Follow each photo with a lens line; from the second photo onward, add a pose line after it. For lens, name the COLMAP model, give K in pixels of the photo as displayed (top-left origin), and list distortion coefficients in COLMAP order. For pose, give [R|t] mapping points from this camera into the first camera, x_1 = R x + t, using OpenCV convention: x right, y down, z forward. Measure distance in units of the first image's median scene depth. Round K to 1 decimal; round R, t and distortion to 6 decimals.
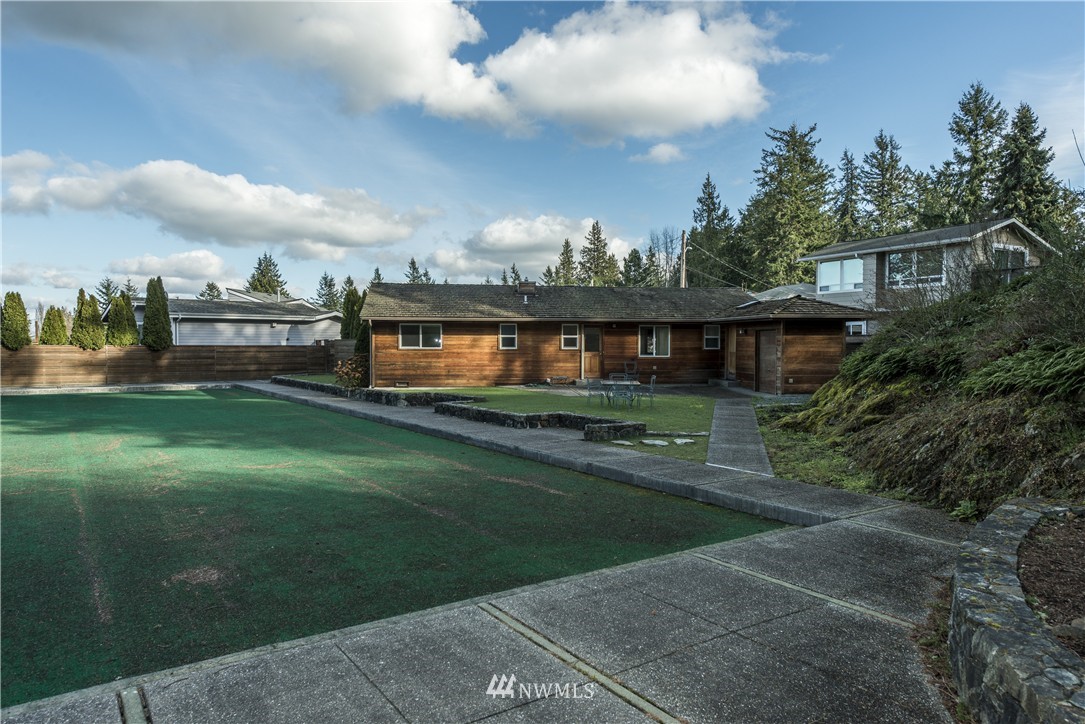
lens RADIAL K [[707.5, 0, 542.5], [0, 707.5, 362.0], [0, 0, 1]] dist [0.037927, -0.037454]
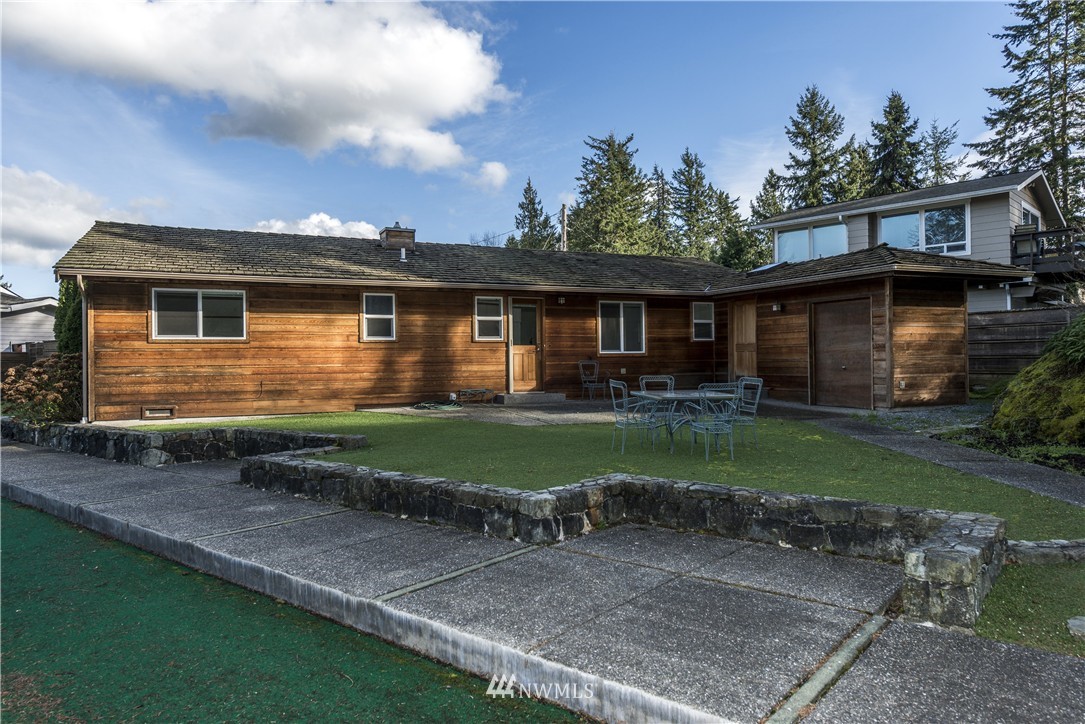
lens RADIAL K [[707.5, 0, 542.5], [0, 707.5, 362.0], [0, 0, 1]] dist [0.037927, -0.037454]
pose [[0.961167, -0.013828, 0.275619, -0.059411], [0.020666, 0.999546, -0.021919, 0.009597], [-0.275191, 0.026764, 0.961017, 0.341346]]
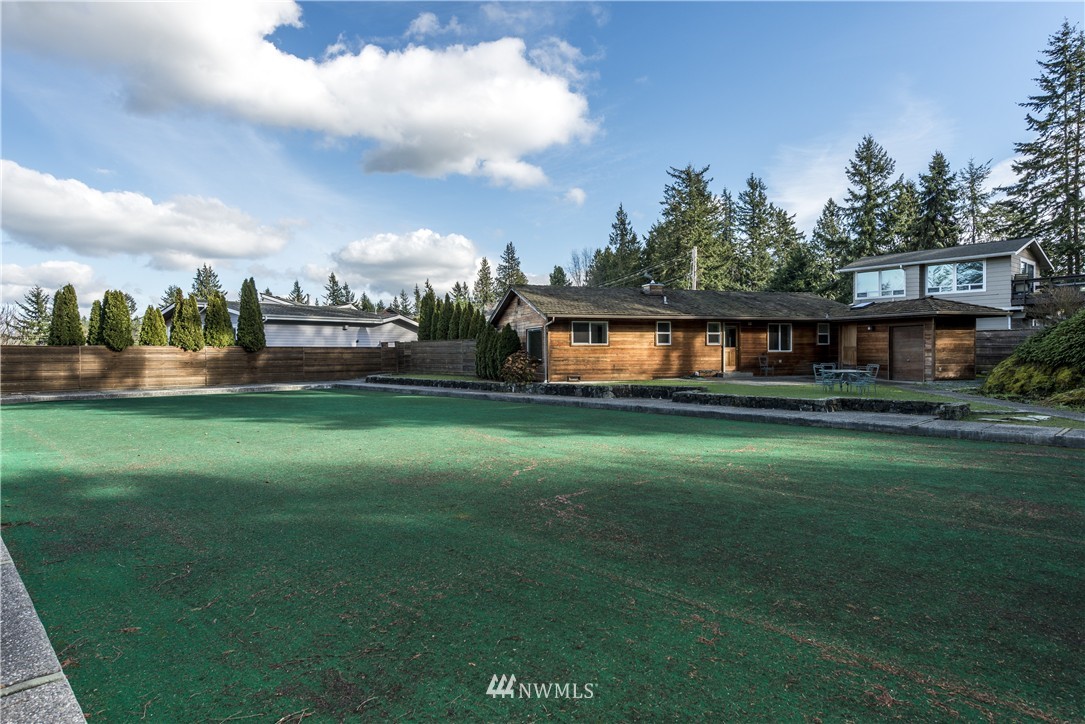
lens RADIAL K [[619.5, 0, 542.5], [0, 619.5, 362.0], [0, 0, 1]] dist [0.026283, -0.017952]
pose [[0.984038, -0.009866, 0.177687, -0.305001], [0.011435, 0.999904, -0.007806, 0.010045], [-0.177592, 0.009713, 0.984056, 0.074956]]
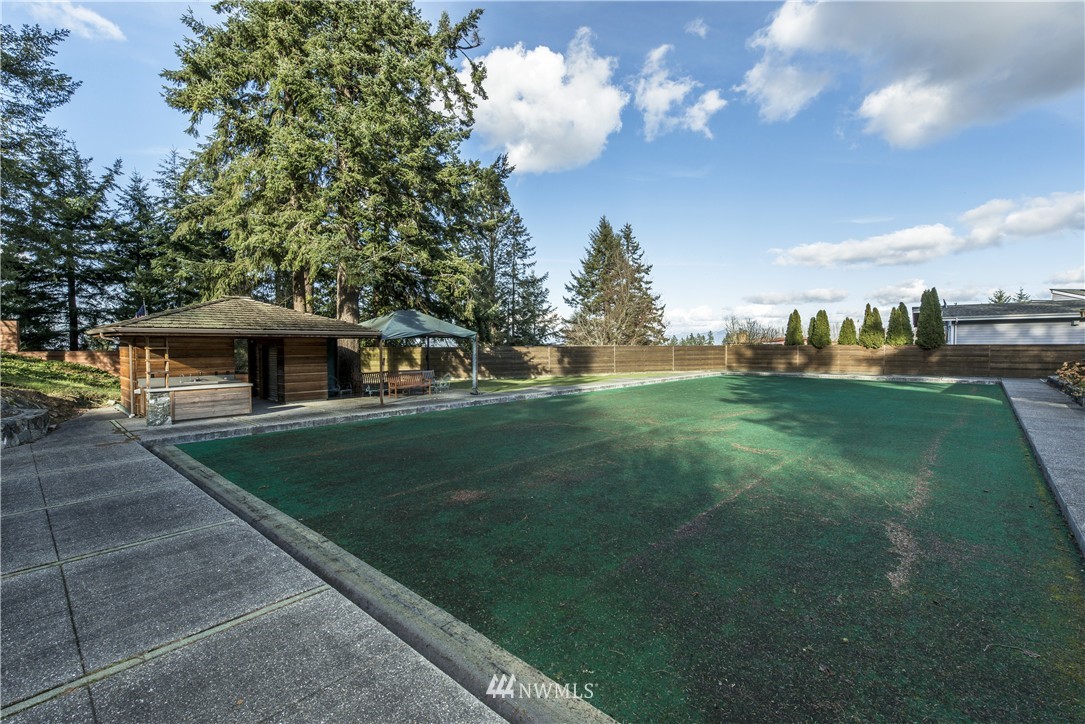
lens RADIAL K [[477.4, 0, 542.5], [0, 477.4, 362.0], [0, 0, 1]] dist [0.004482, -0.000174]
pose [[0.229762, 0.029974, -0.972785, 0.105822], [-0.018323, 0.999482, 0.026469, -0.003800], [0.973074, 0.011743, 0.230192, 0.177121]]
